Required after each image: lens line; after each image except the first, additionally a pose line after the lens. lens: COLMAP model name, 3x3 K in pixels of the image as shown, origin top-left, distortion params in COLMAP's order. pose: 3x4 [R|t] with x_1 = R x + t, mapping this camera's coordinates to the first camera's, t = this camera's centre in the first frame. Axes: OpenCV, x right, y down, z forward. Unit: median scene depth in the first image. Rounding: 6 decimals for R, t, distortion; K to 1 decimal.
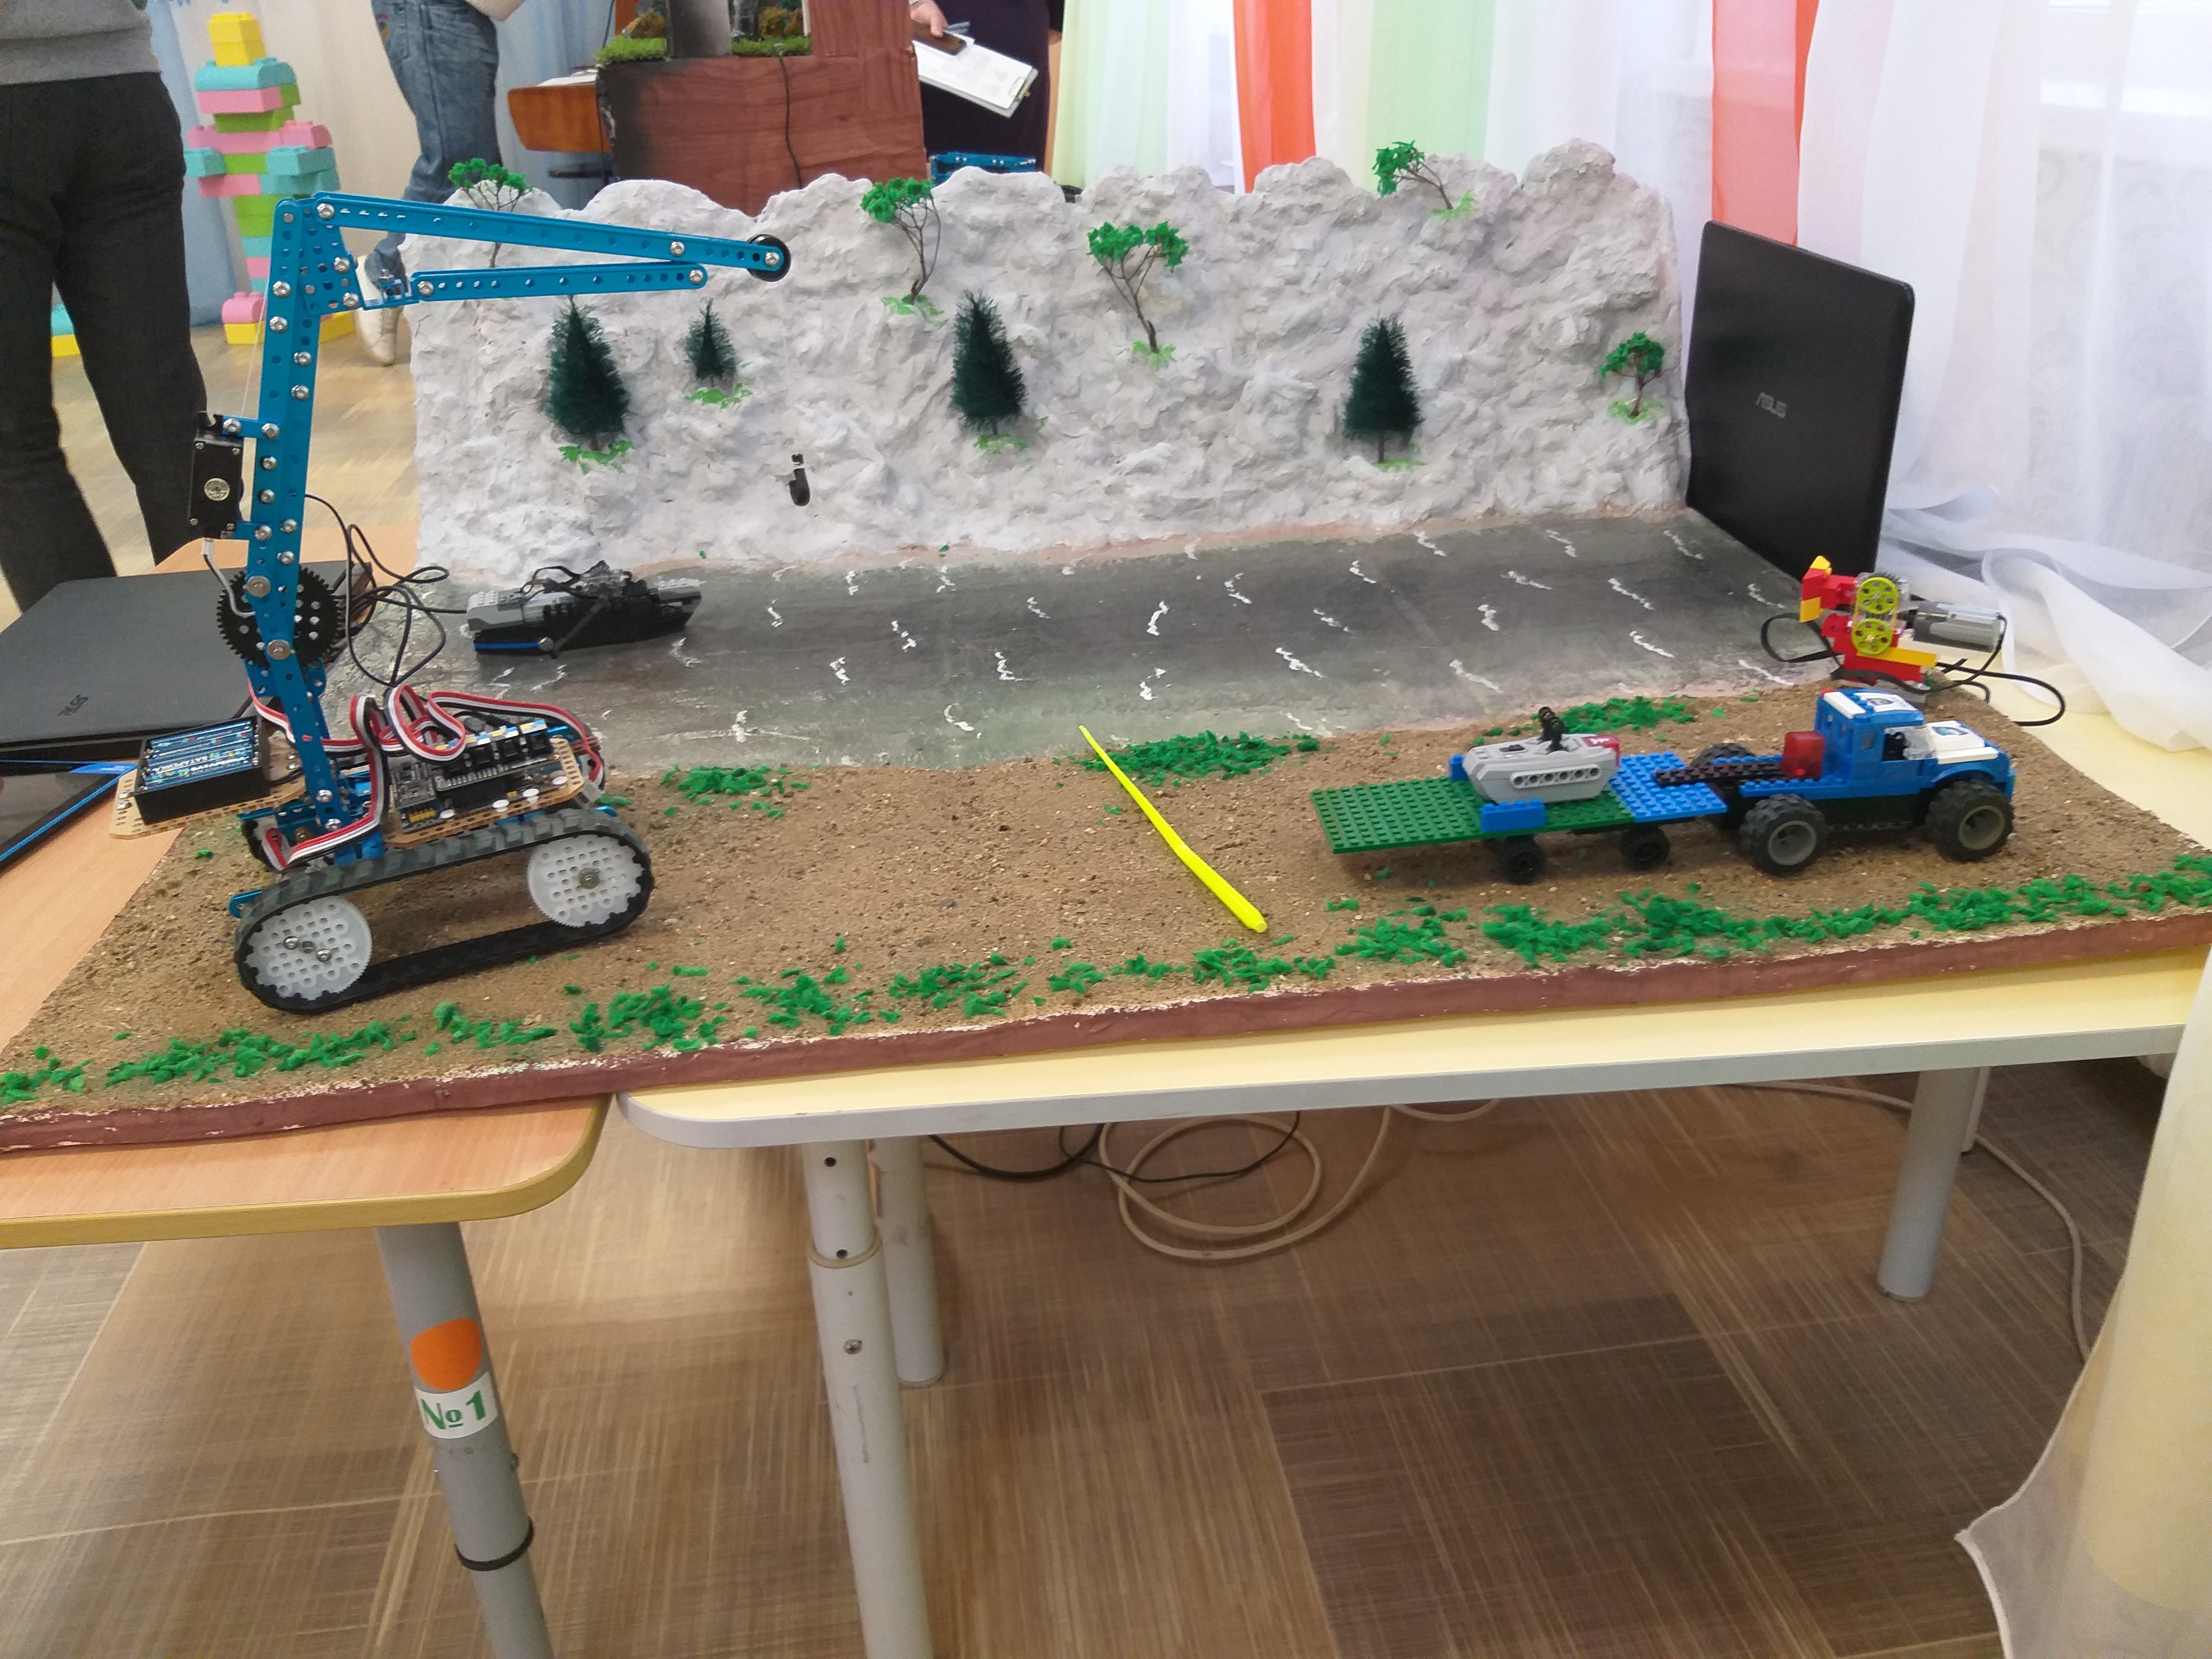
lens RADIAL K [[1699.4, 0, 1065.8], [0, 1699.4, 822.3], [0, 0, 1]] dist [0.044583, -0.090267]
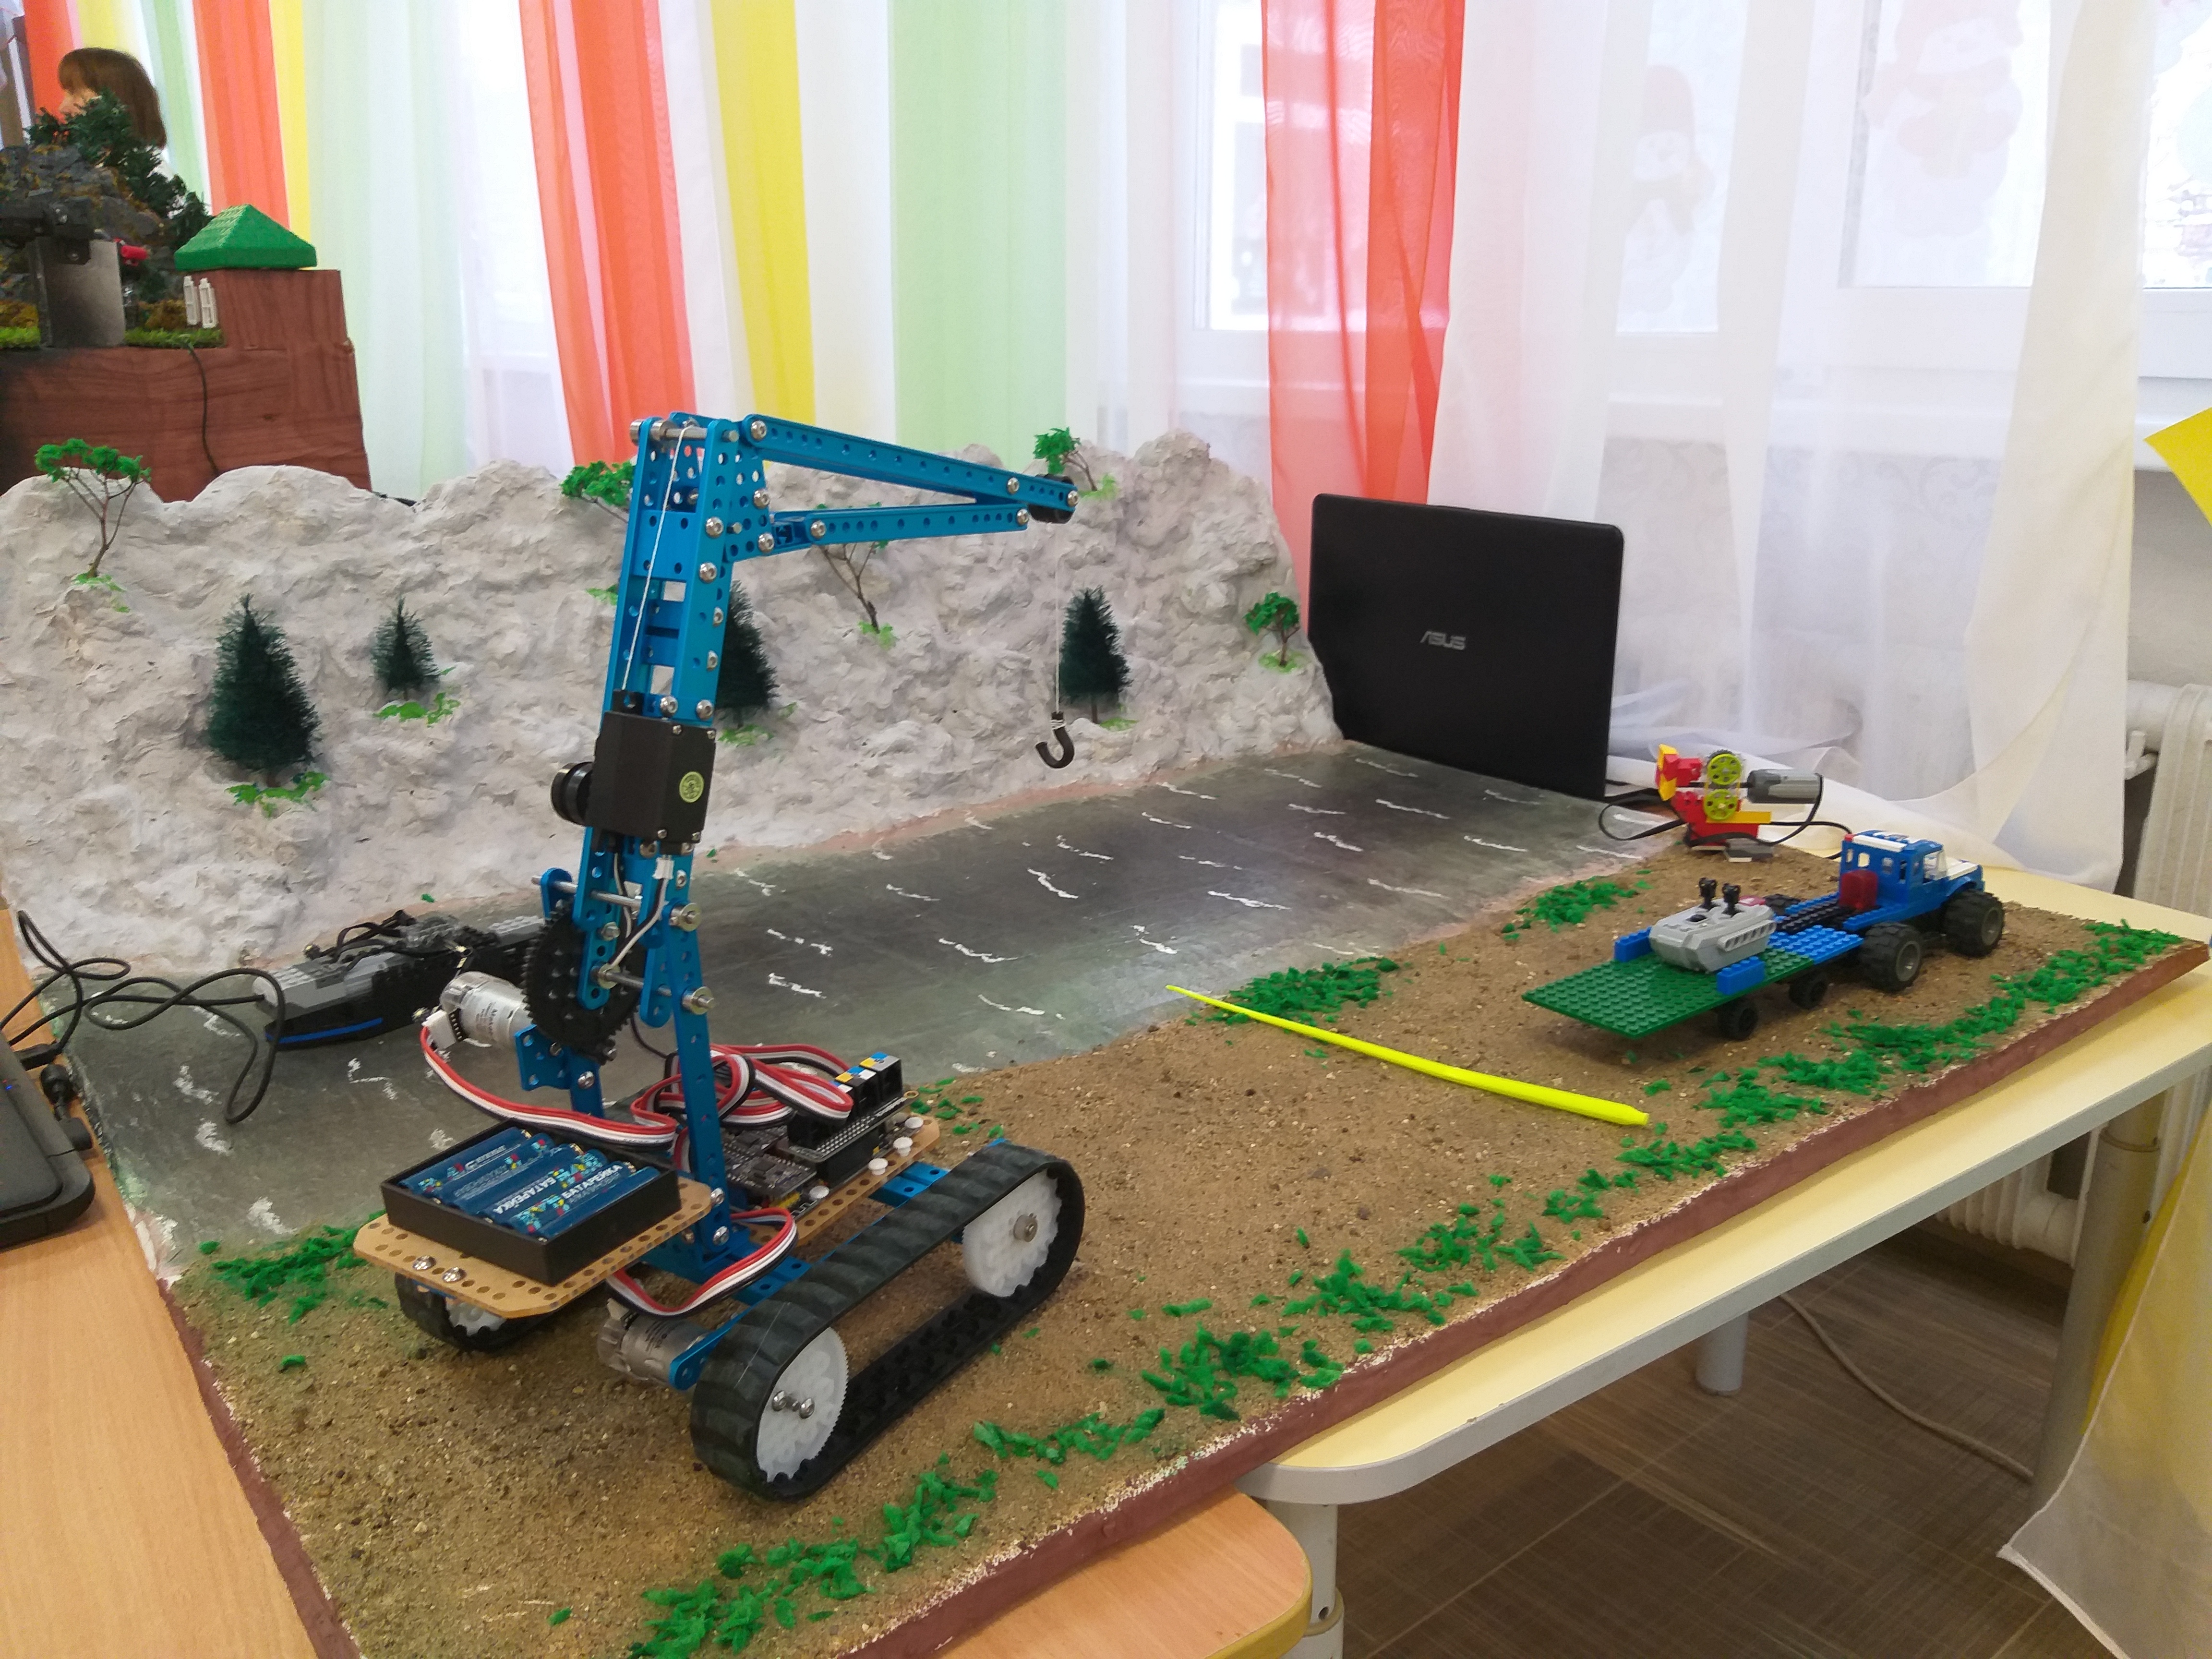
lens RADIAL K [[1699.4, 0, 1155.7], [0, 1699.4, 822.0], [0, 0, 1]] dist [0.044583, -0.090267]
pose [[0.851729, -0.113380, 0.511568, -0.317305], [0.202369, 0.971735, -0.121564, -0.022557], [-0.483326, 0.207065, 0.850600, 0.126949]]
